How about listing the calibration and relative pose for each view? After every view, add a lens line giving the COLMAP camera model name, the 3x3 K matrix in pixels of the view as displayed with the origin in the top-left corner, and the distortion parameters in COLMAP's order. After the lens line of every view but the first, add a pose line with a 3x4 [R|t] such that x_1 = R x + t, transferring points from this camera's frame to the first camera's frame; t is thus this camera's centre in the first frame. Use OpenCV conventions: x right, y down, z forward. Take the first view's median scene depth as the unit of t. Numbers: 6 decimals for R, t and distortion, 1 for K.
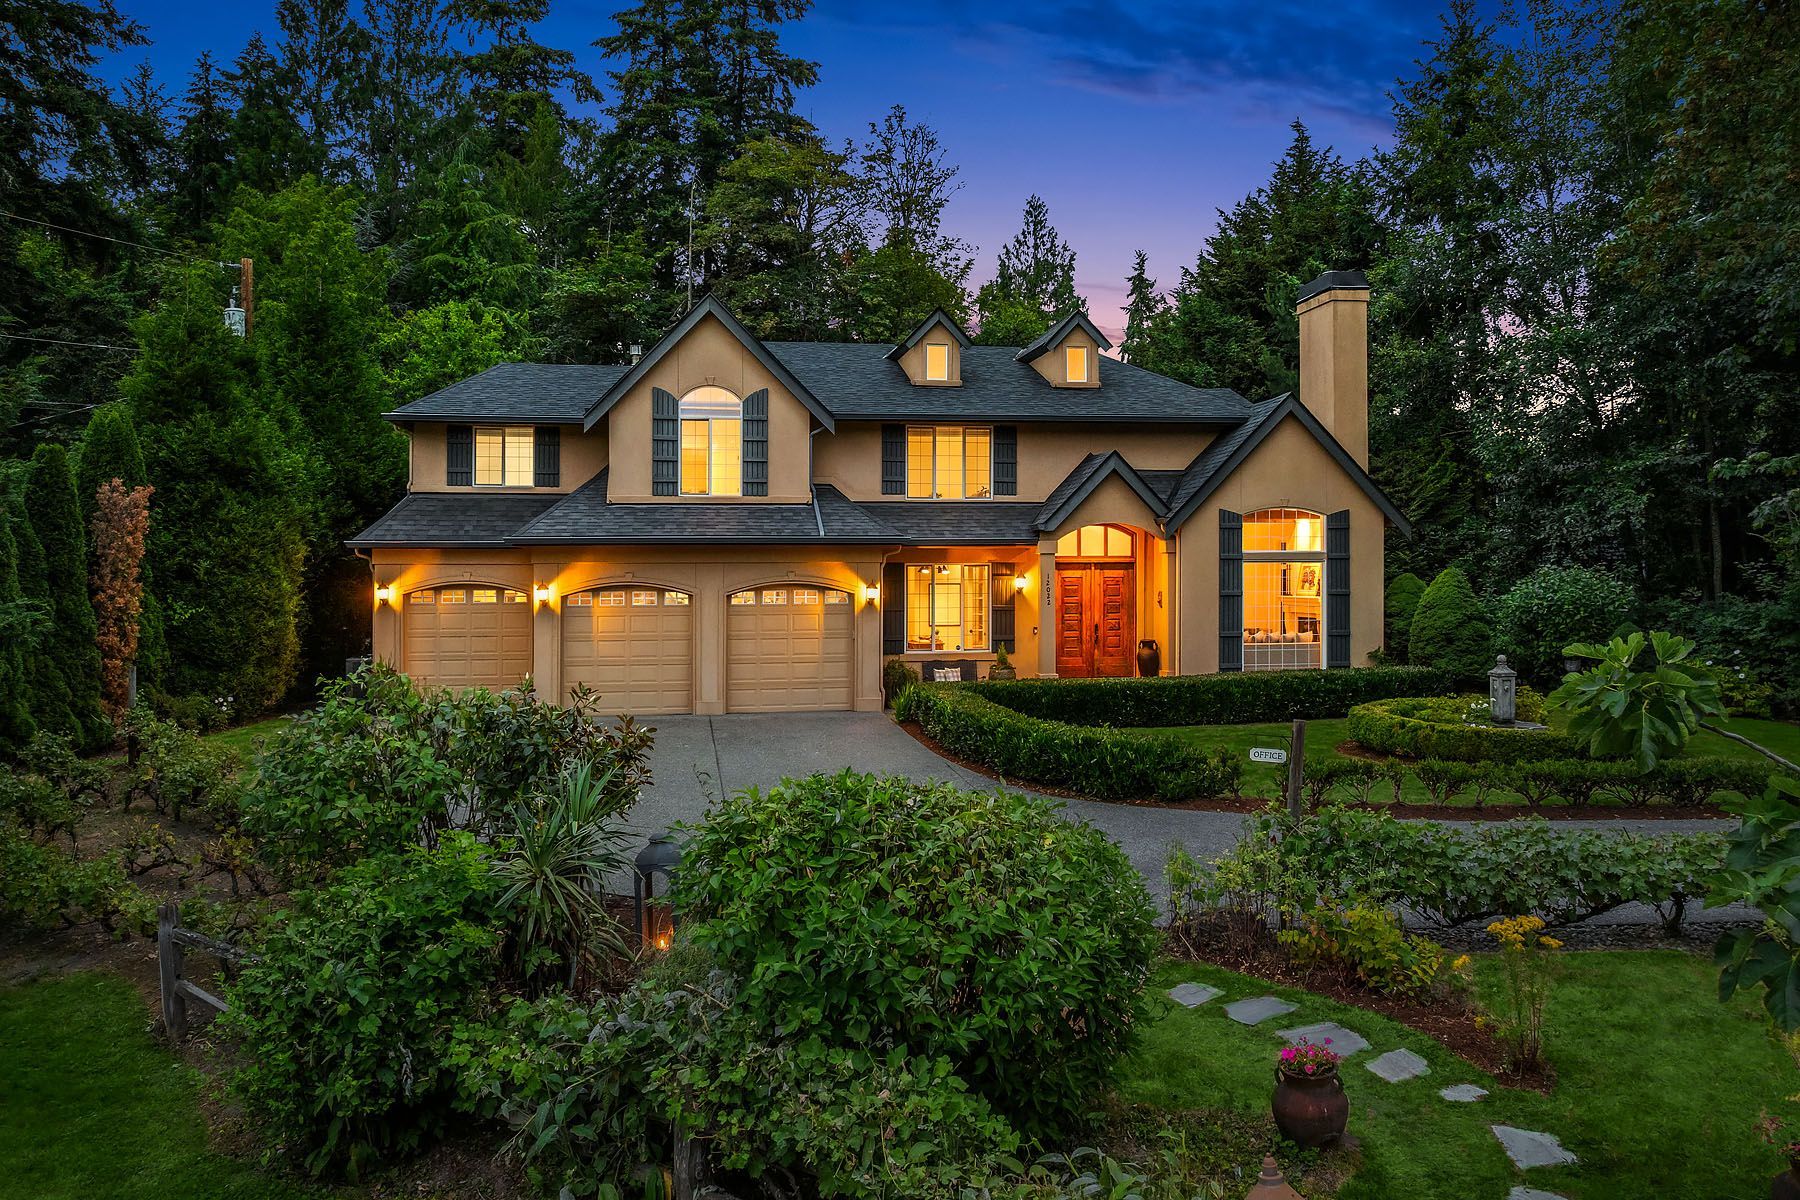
lens RADIAL K [[1305.1, 0, 888.6], [0, 1305.1, 591.4], [0, 0, 1]] dist [-0.024313, -0.004632]
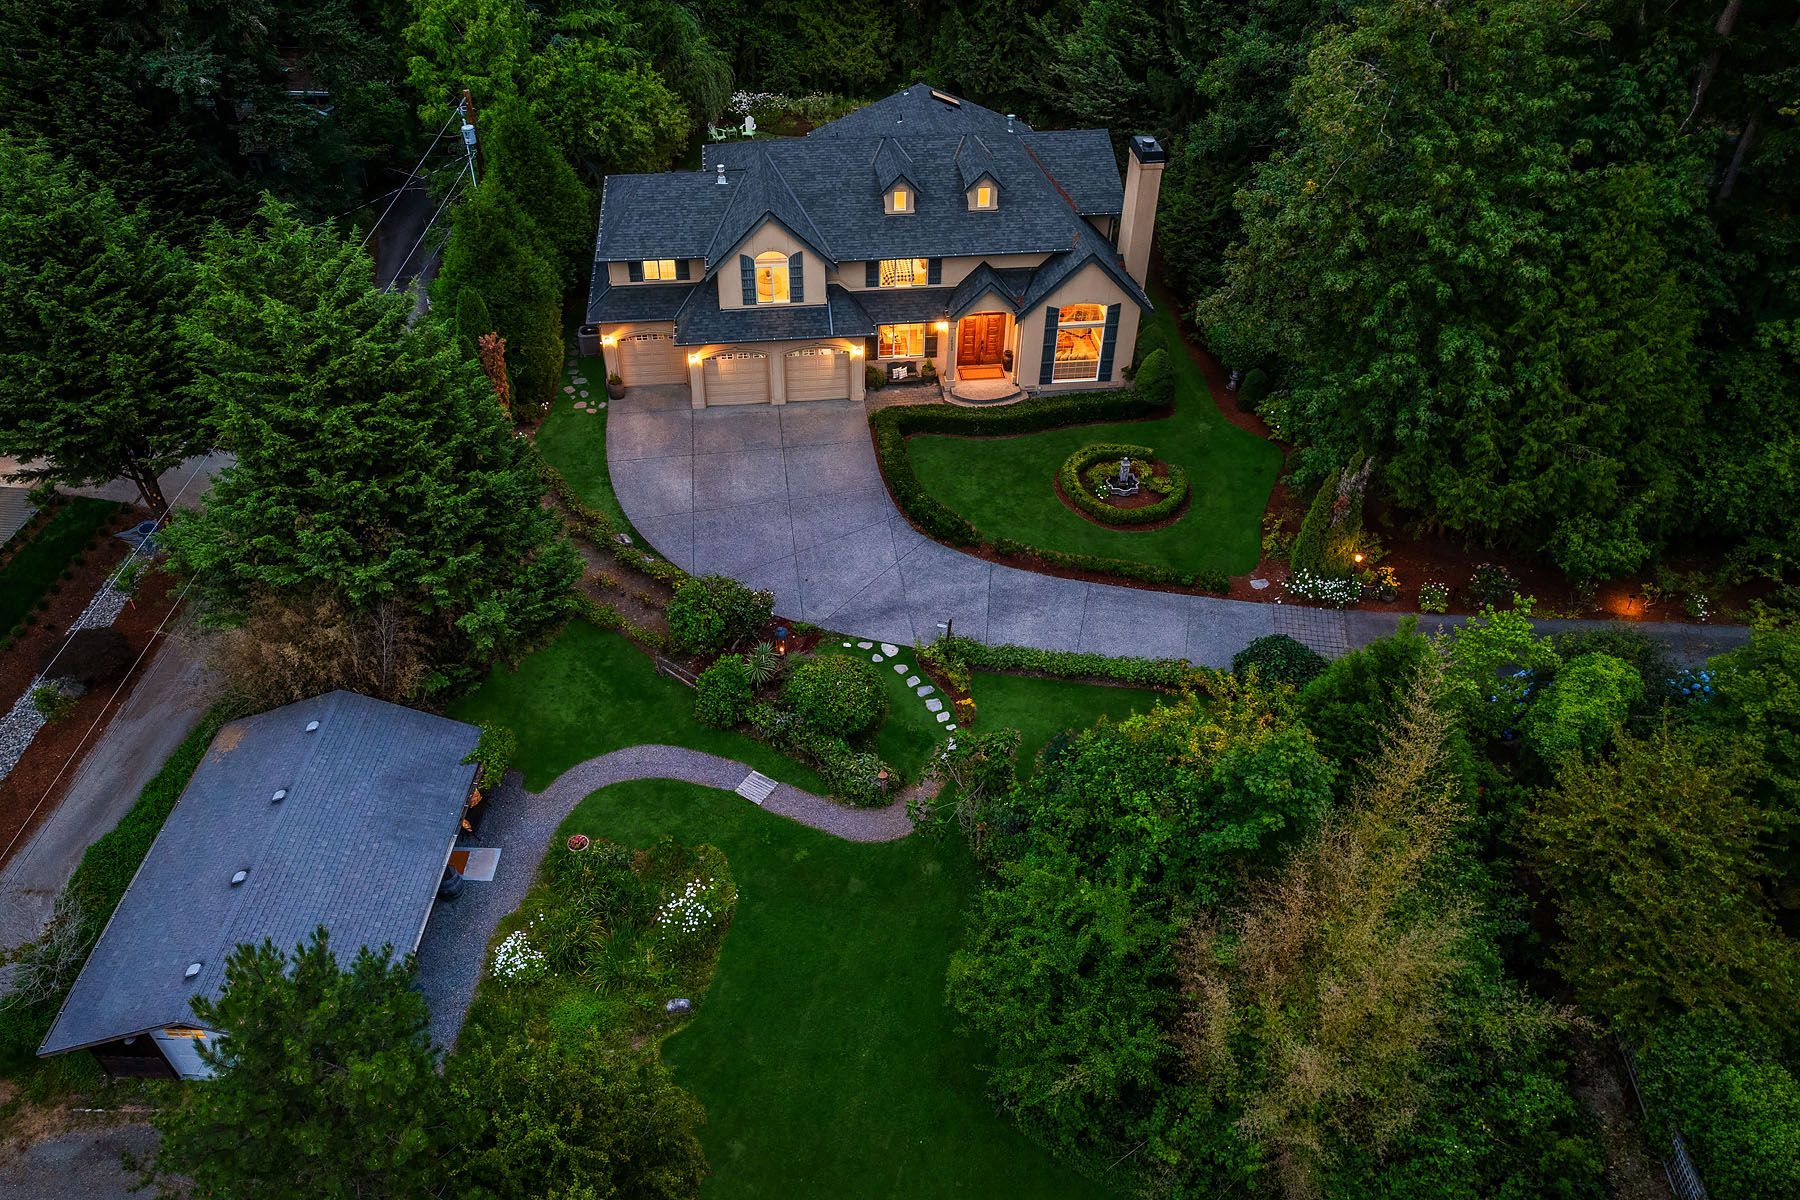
lens RADIAL K [[1305.1, 0, 888.6], [0, 1305.1, 591.4], [0, 0, 1]] dist [-0.024313, -0.004632]
pose [[0.999099, 0.035885, -0.022659, 0.080234], [-0.012198, 0.754189, 0.656545, -0.912403], [0.040650, -0.655677, 0.753947, -0.629952]]
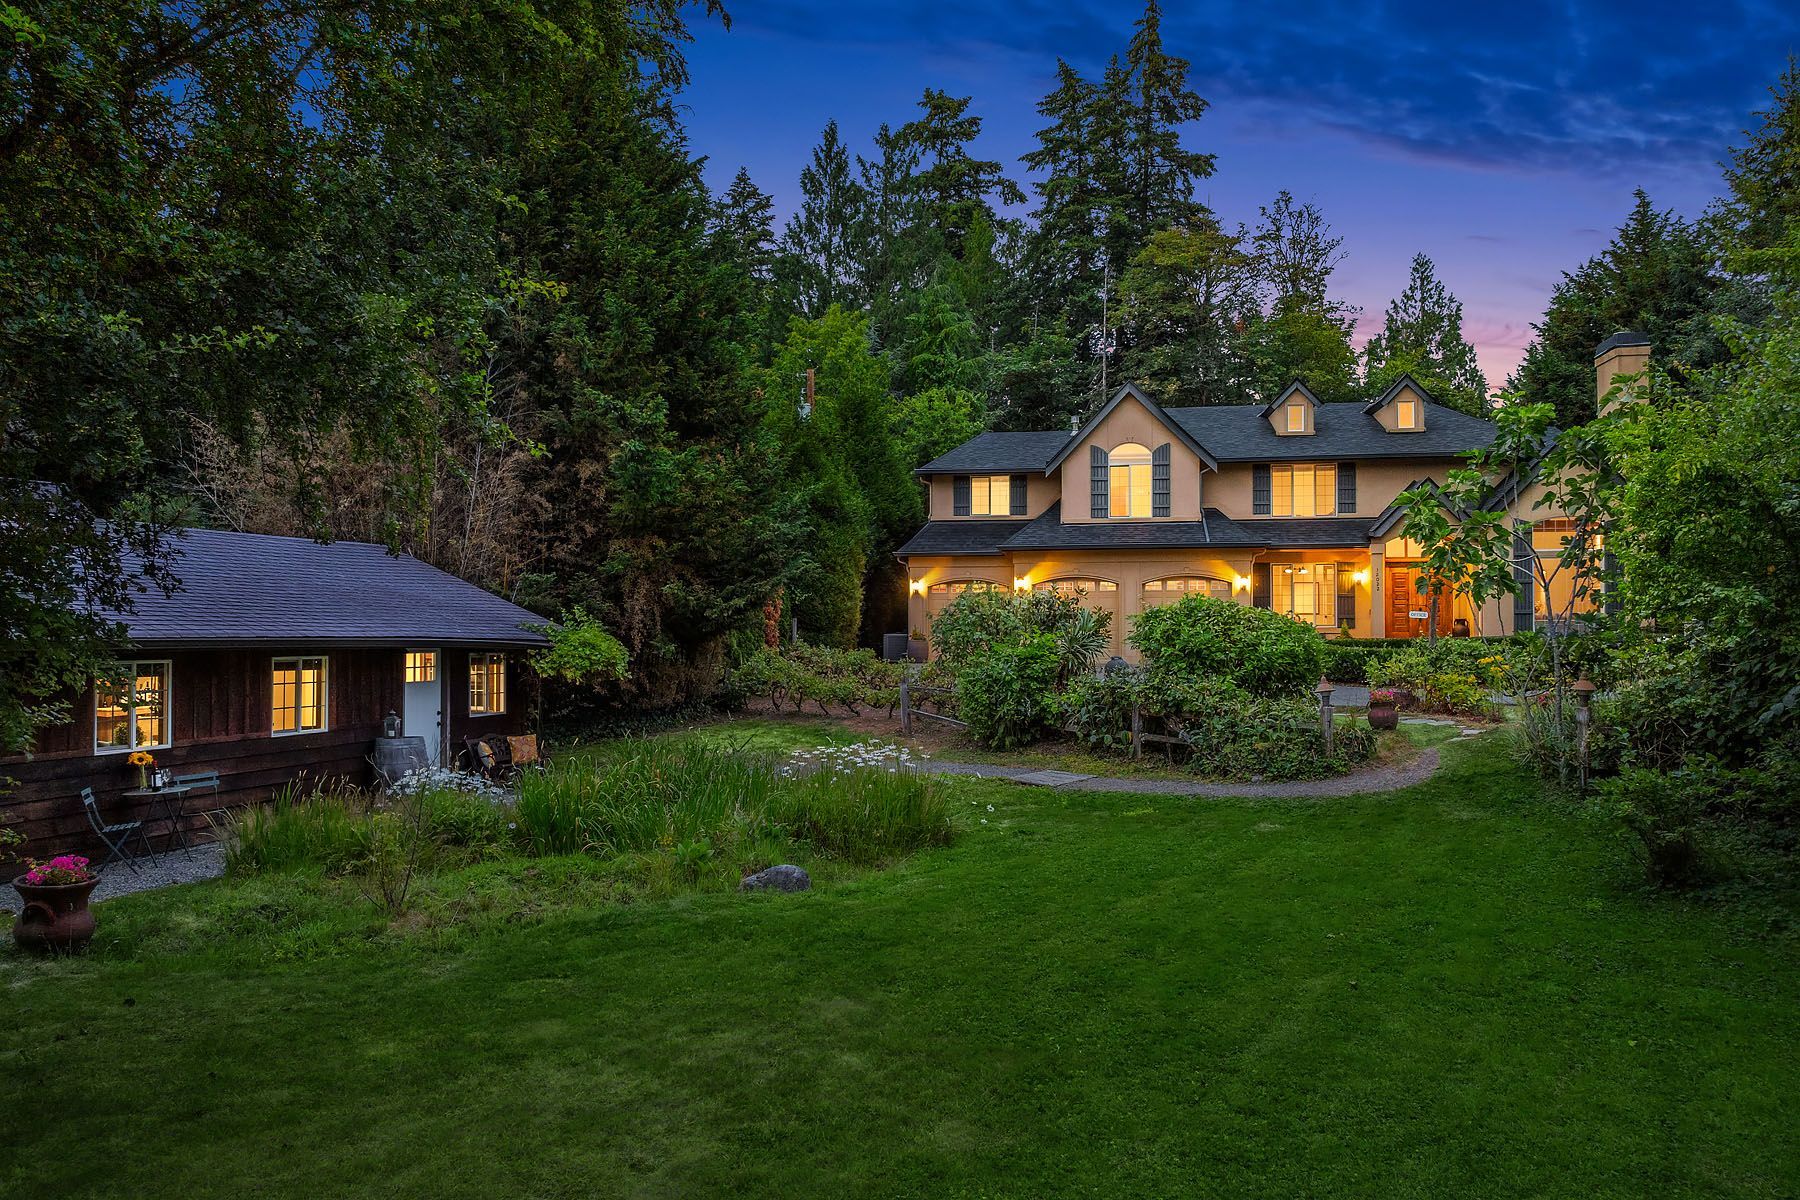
lens RADIAL K [[1305.1, 0, 888.6], [0, 1305.1, 591.4], [0, 0, 1]] dist [-0.024313, -0.004632]
pose [[0.952726, -0.009226, -0.303692, 0.044374], [-0.003412, 0.999151, -0.041058, 0.064684], [0.303813, 0.040153, 0.951885, -0.431680]]
